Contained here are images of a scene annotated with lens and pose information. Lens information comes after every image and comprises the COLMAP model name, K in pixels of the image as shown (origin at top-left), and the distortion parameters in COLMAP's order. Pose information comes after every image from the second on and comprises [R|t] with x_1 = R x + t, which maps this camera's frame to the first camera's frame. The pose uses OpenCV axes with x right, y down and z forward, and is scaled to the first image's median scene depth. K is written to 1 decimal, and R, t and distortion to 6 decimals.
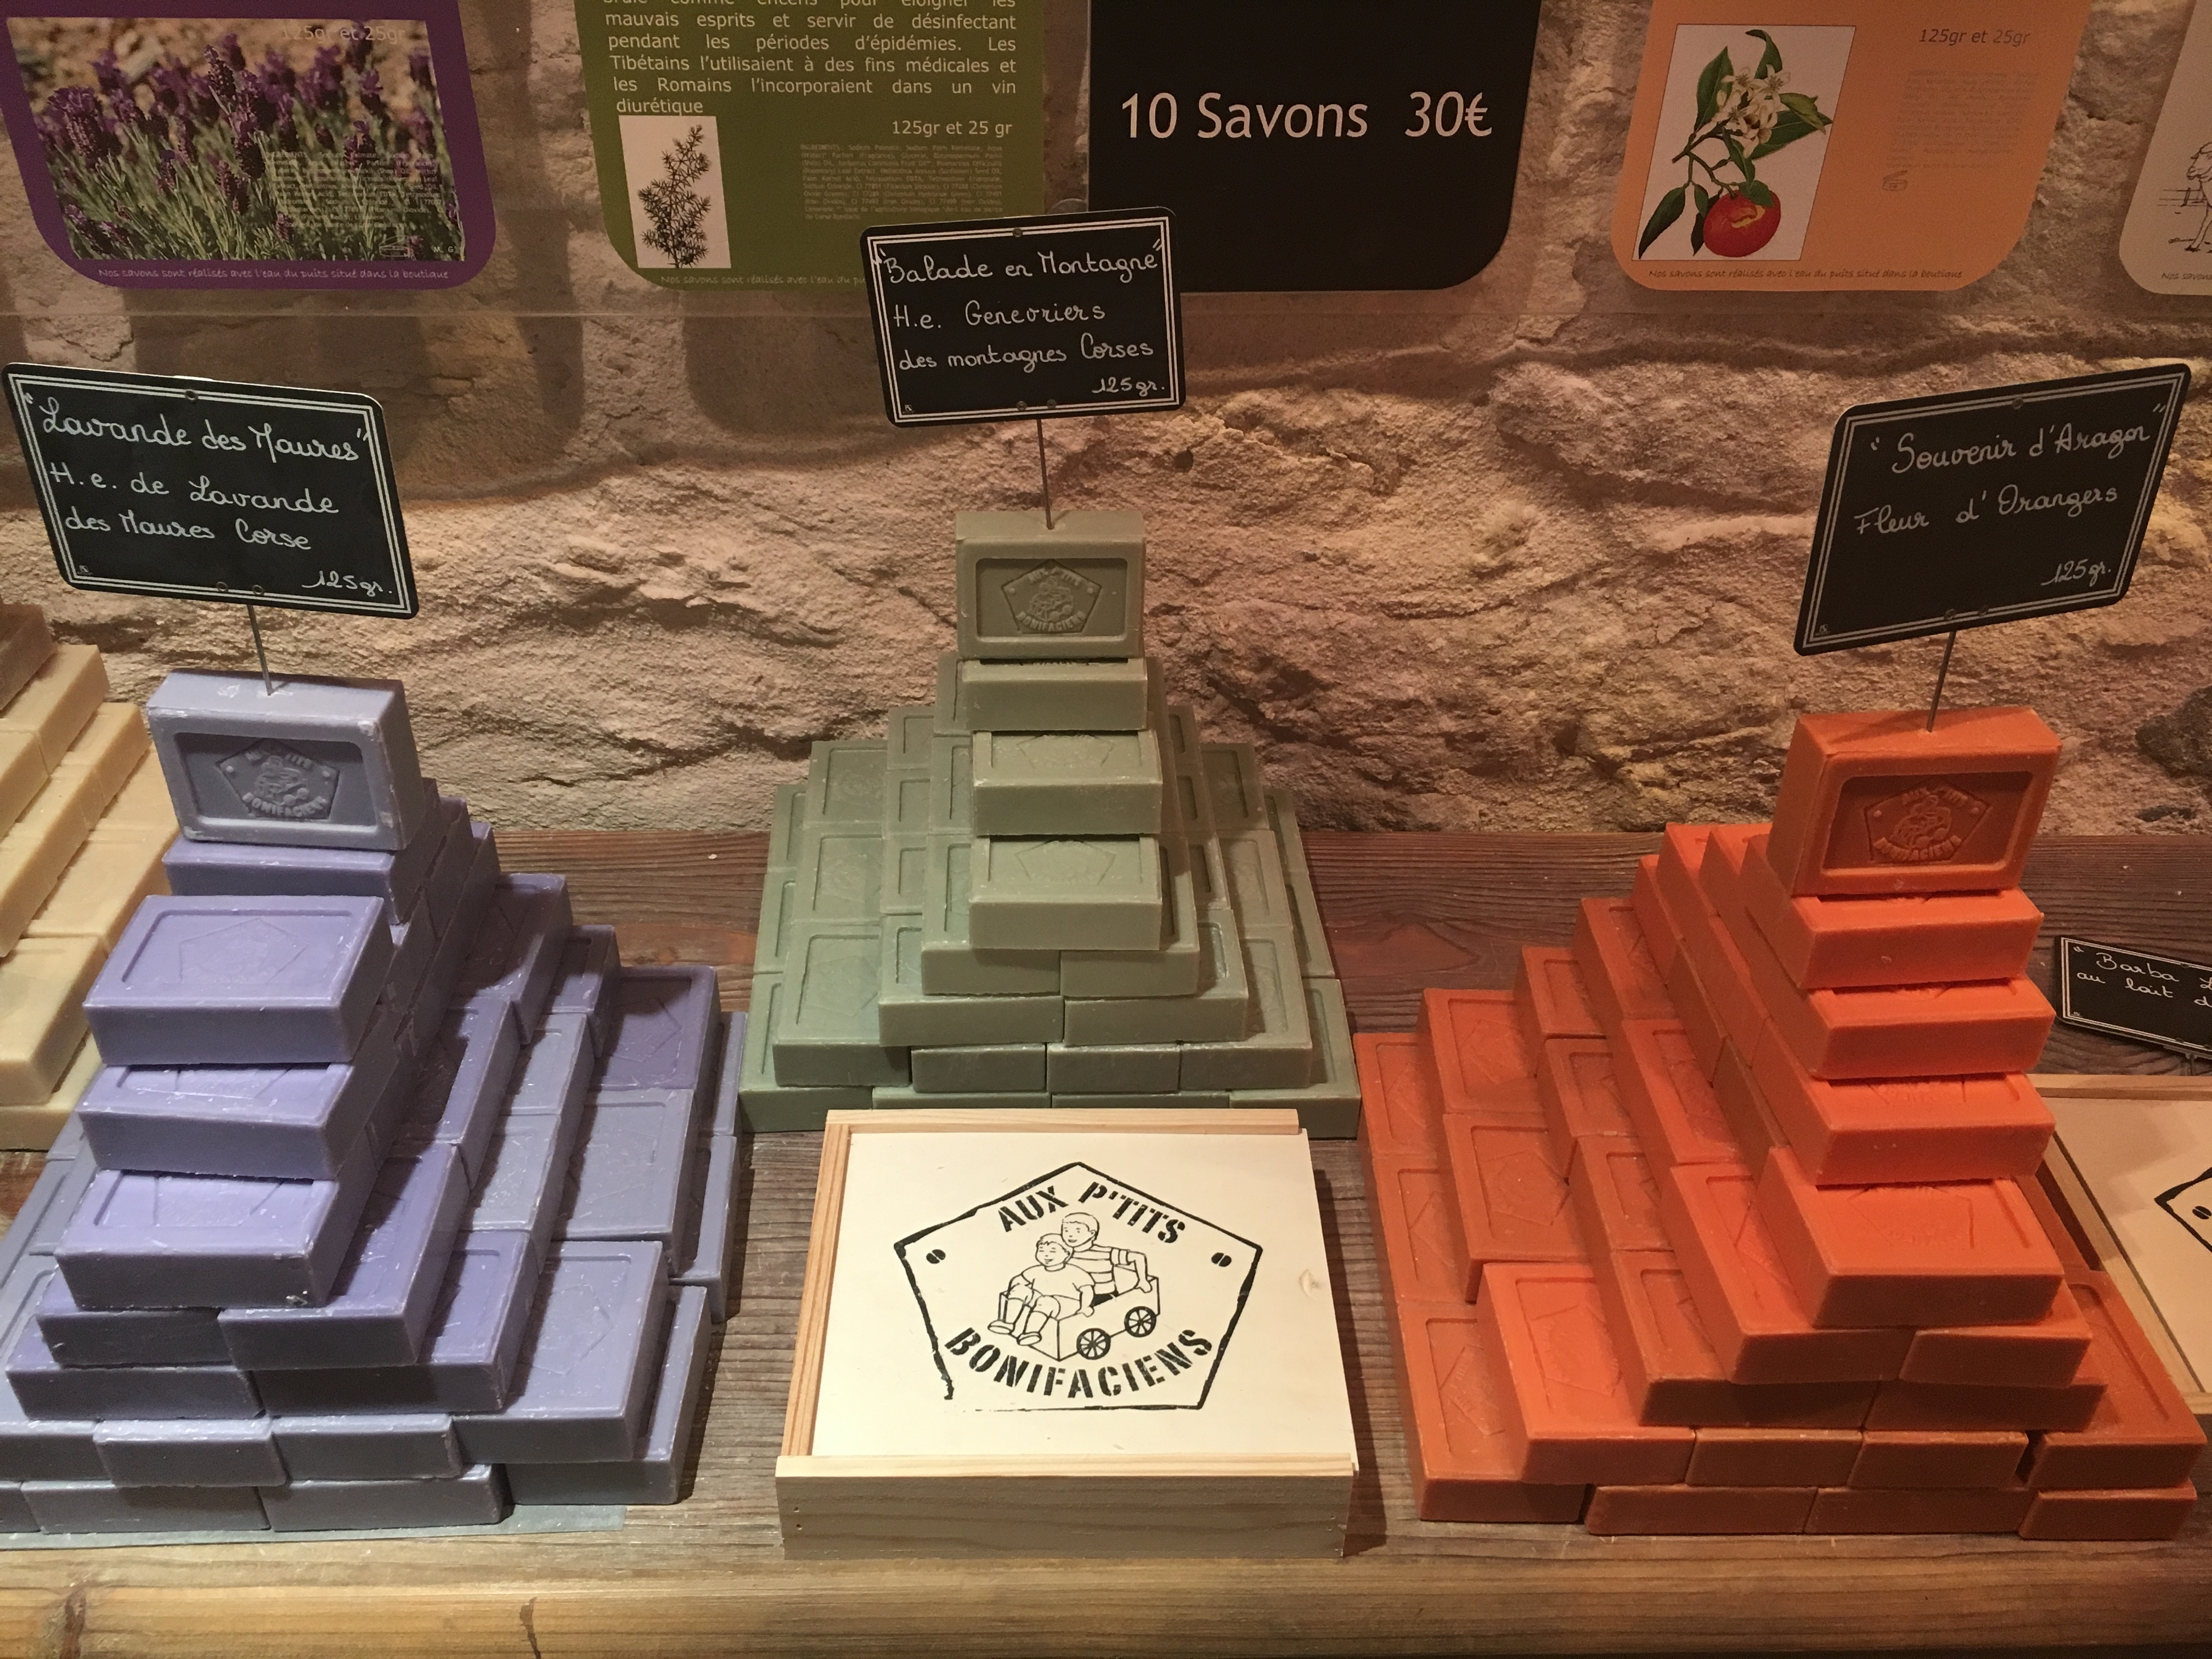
lens RADIAL K [[1869.4, 0, 1099.0], [0, 1869.4, 838.7], [0, 0, 1]] dist [0.041698, -0.008456]
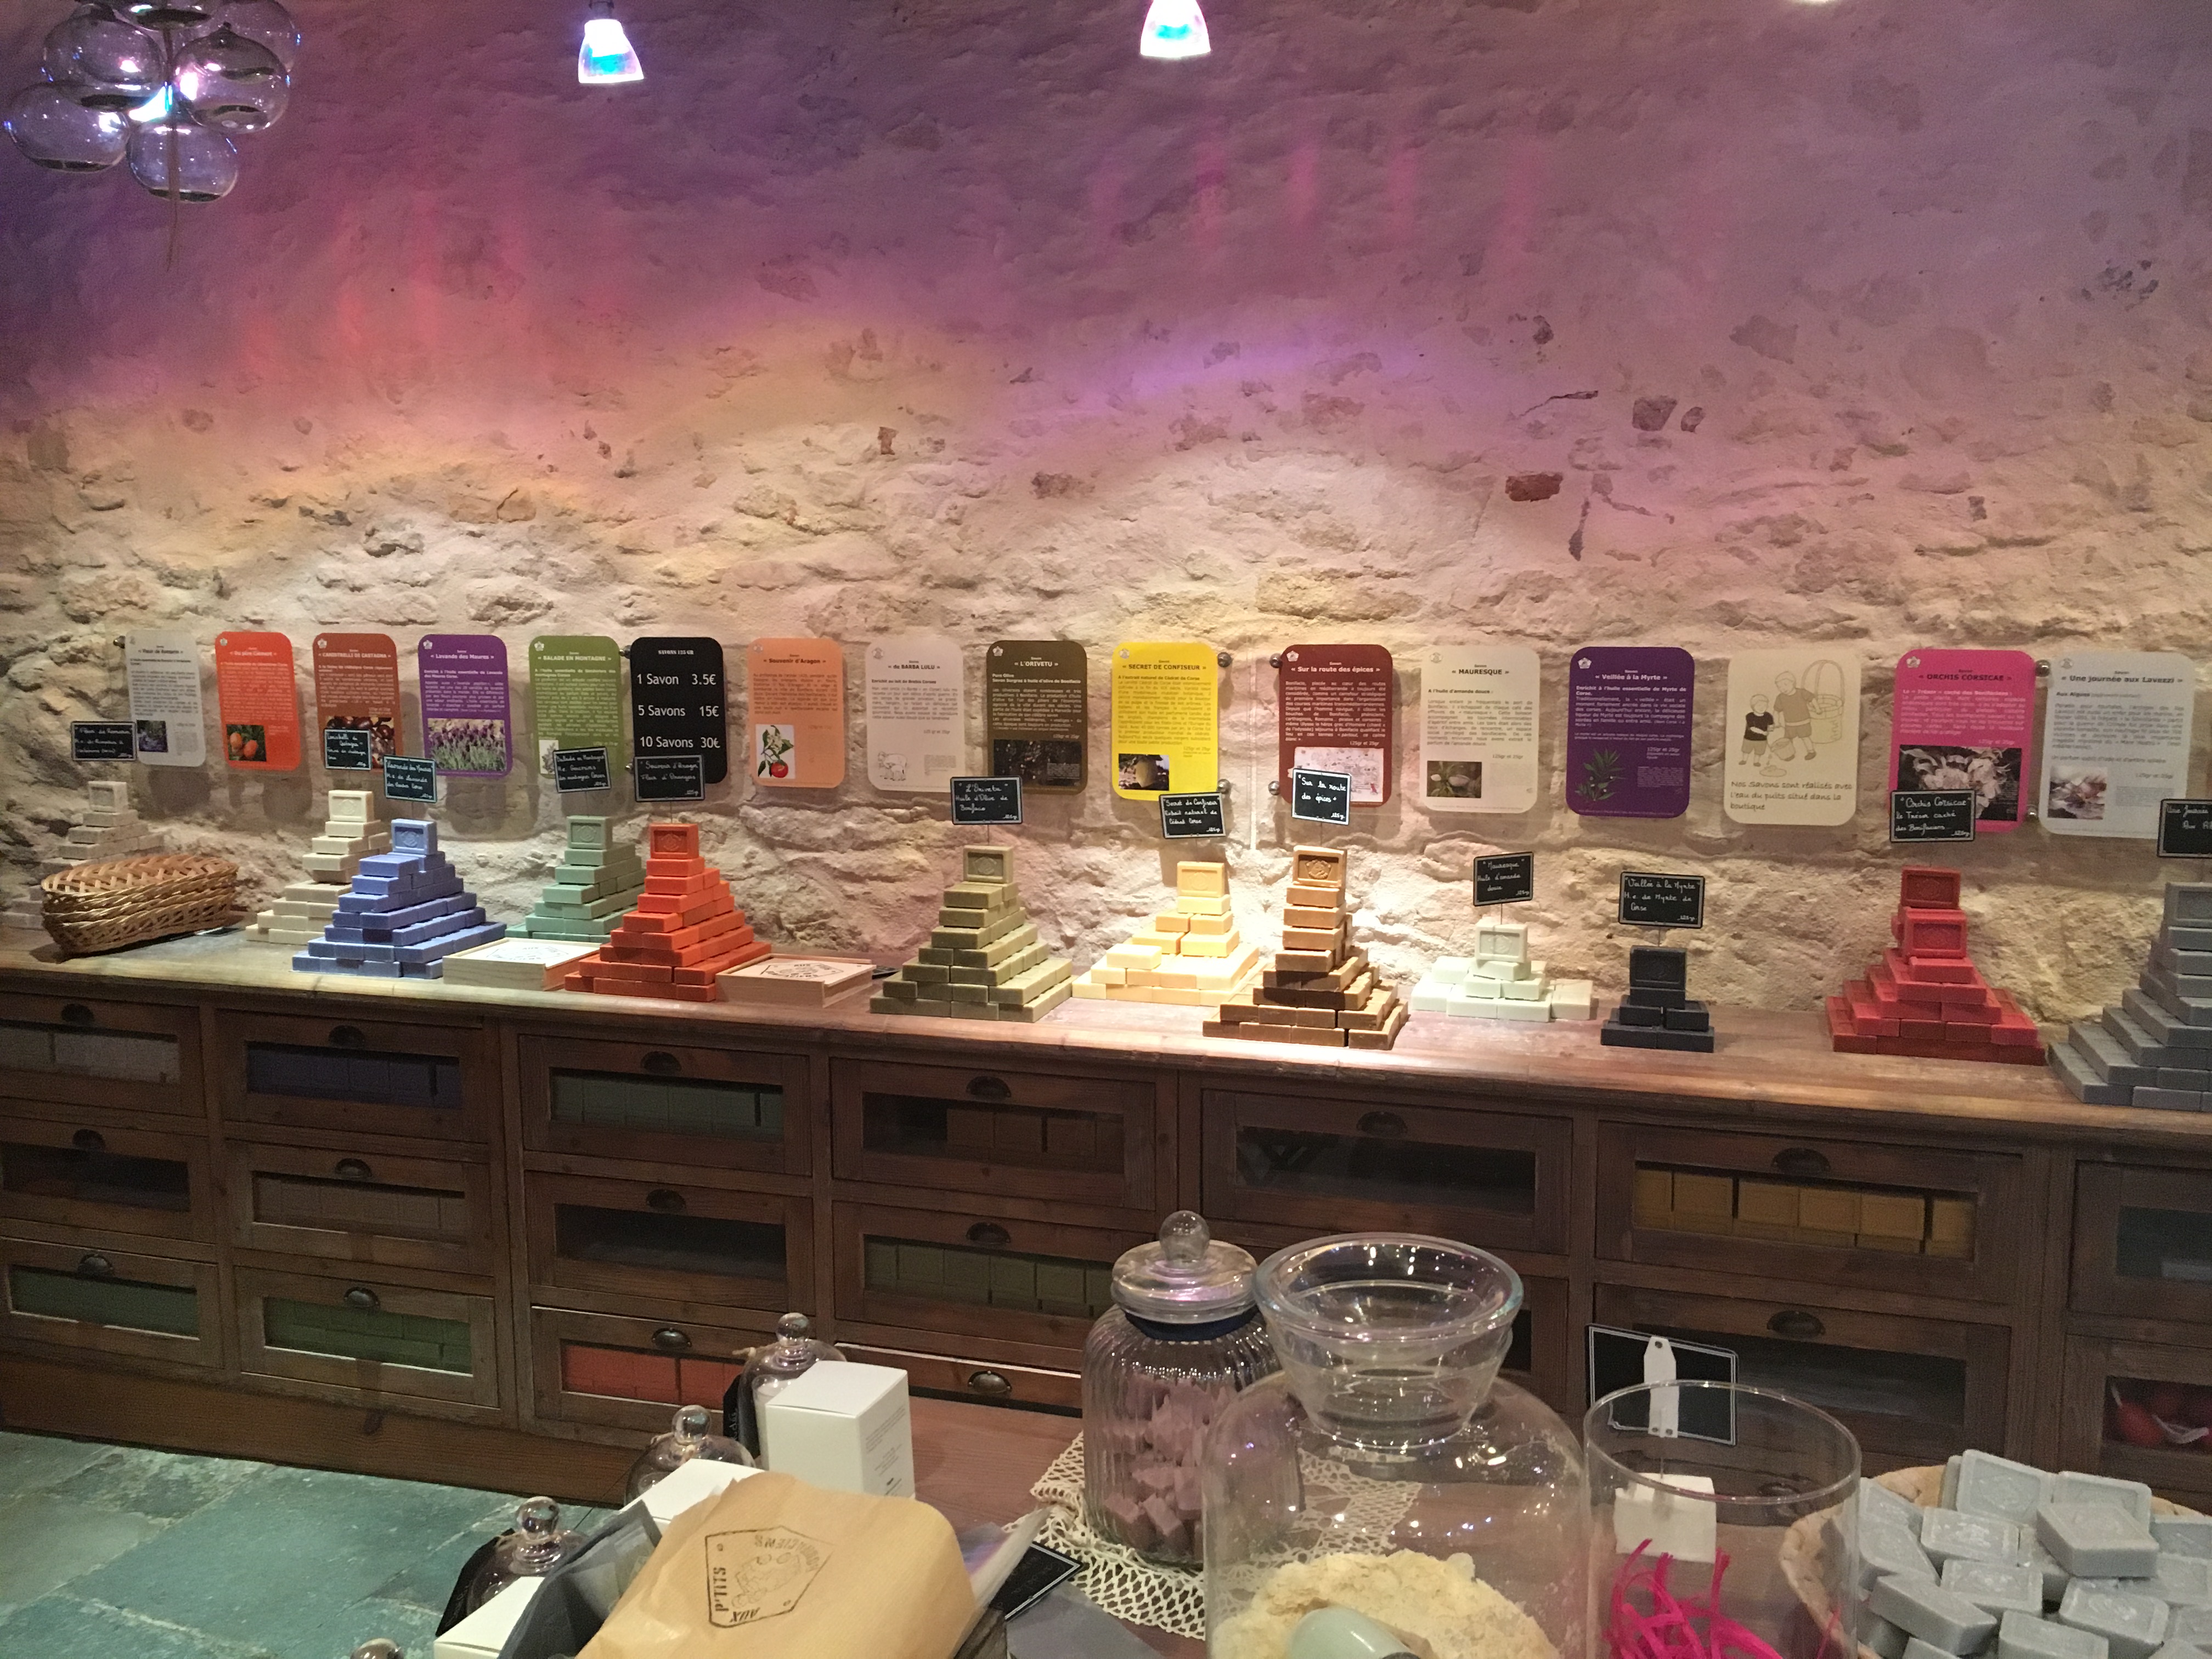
lens RADIAL K [[1869.4, 0, 1112.0], [0, 1869.4, 830.9], [0, 0, 1]] dist [0.041698, -0.008456]
pose [[0.944025, 0.018728, -0.329341, 2.207617], [-0.171215, 0.881193, -0.440664, 1.359104], [0.281960, 0.472386, 0.835075, -1.979351]]
